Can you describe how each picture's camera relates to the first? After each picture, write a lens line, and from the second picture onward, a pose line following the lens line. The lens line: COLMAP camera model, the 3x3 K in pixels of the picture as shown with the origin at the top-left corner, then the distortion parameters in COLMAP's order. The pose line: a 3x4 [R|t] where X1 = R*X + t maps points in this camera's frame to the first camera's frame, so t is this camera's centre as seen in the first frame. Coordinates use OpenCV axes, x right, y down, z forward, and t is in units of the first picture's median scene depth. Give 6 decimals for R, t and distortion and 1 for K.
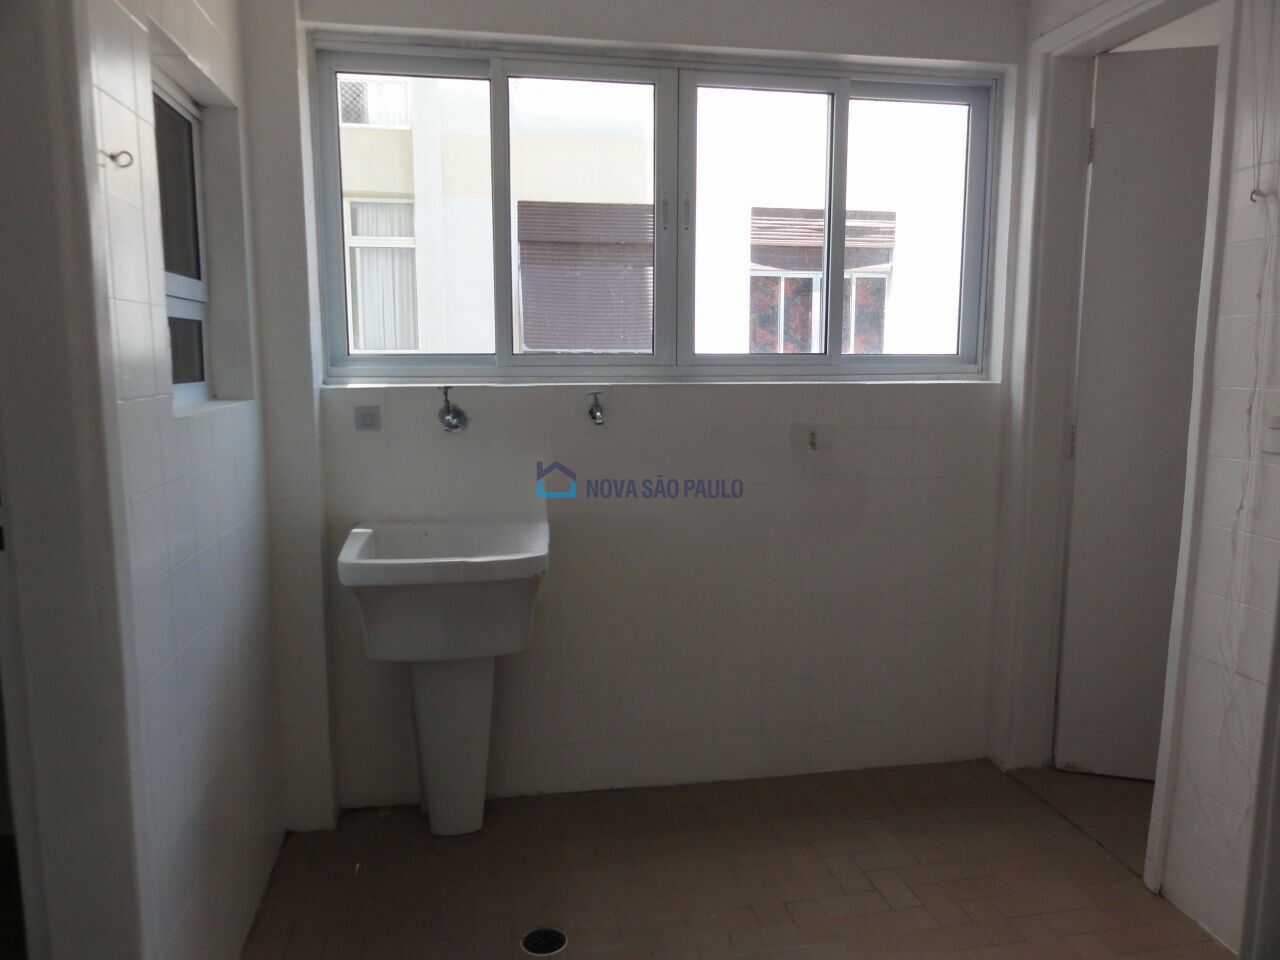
lens RADIAL K [[912.5, 0, 649.5], [0, 912.5, 474.6], [0, 0, 1]] dist [-0.000325, 0.003965]
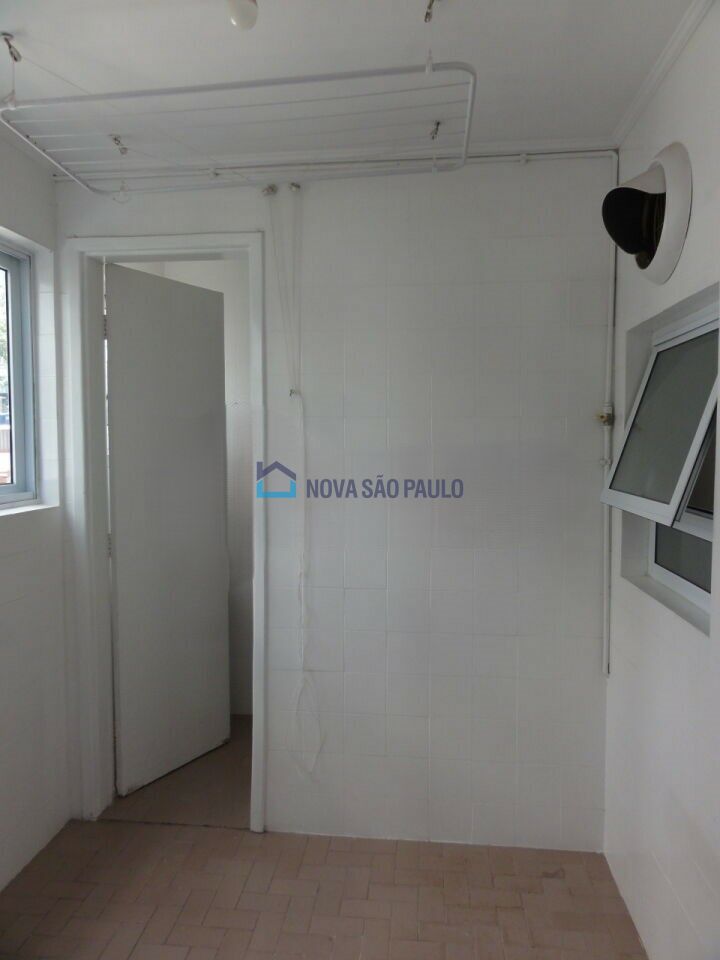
lens RADIAL K [[684.4, 0, 363.4], [0, 684.4, 477.1], [0, 0, 1]] dist [-0.000325, 0.003965]
pose [[0.291001, -0.054576, 0.955165, -0.369471], [0.124299, 0.992066, 0.018815, -0.106833], [-0.948614, 0.113251, 0.295476, 0.348739]]
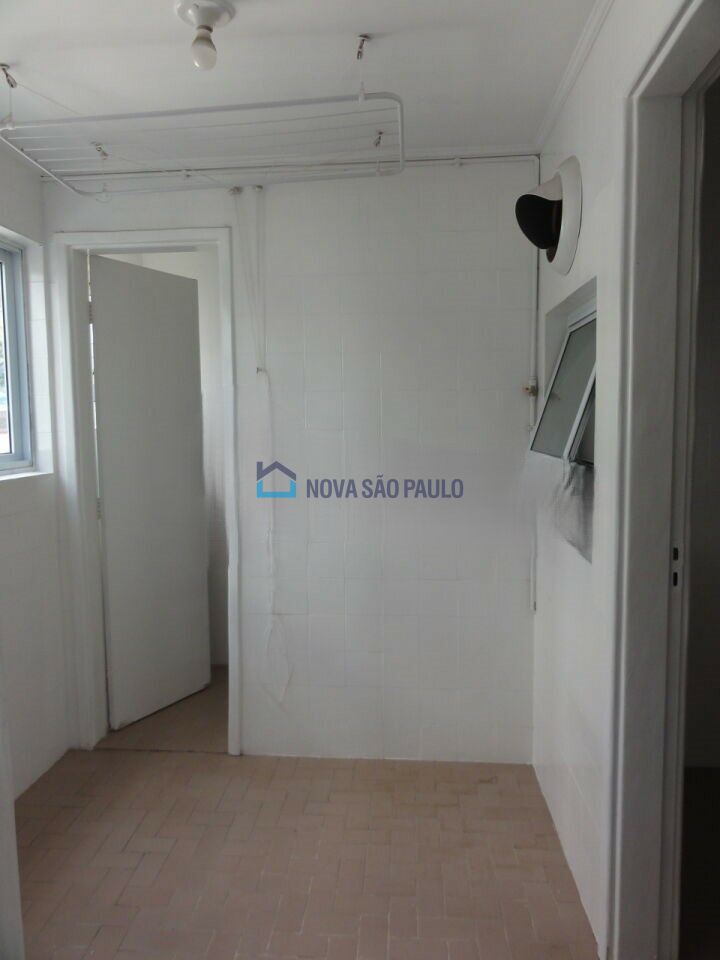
lens RADIAL K [[684.4, 0, 361.5], [0, 684.4, 475.7], [0, 0, 1]] dist [-0.000325, 0.003965]
pose [[0.269088, -0.085056, 0.959352, -0.480967], [0.135121, 0.989575, 0.049835, -0.086253], [-0.953590, 0.116219, 0.277776, 0.280220]]
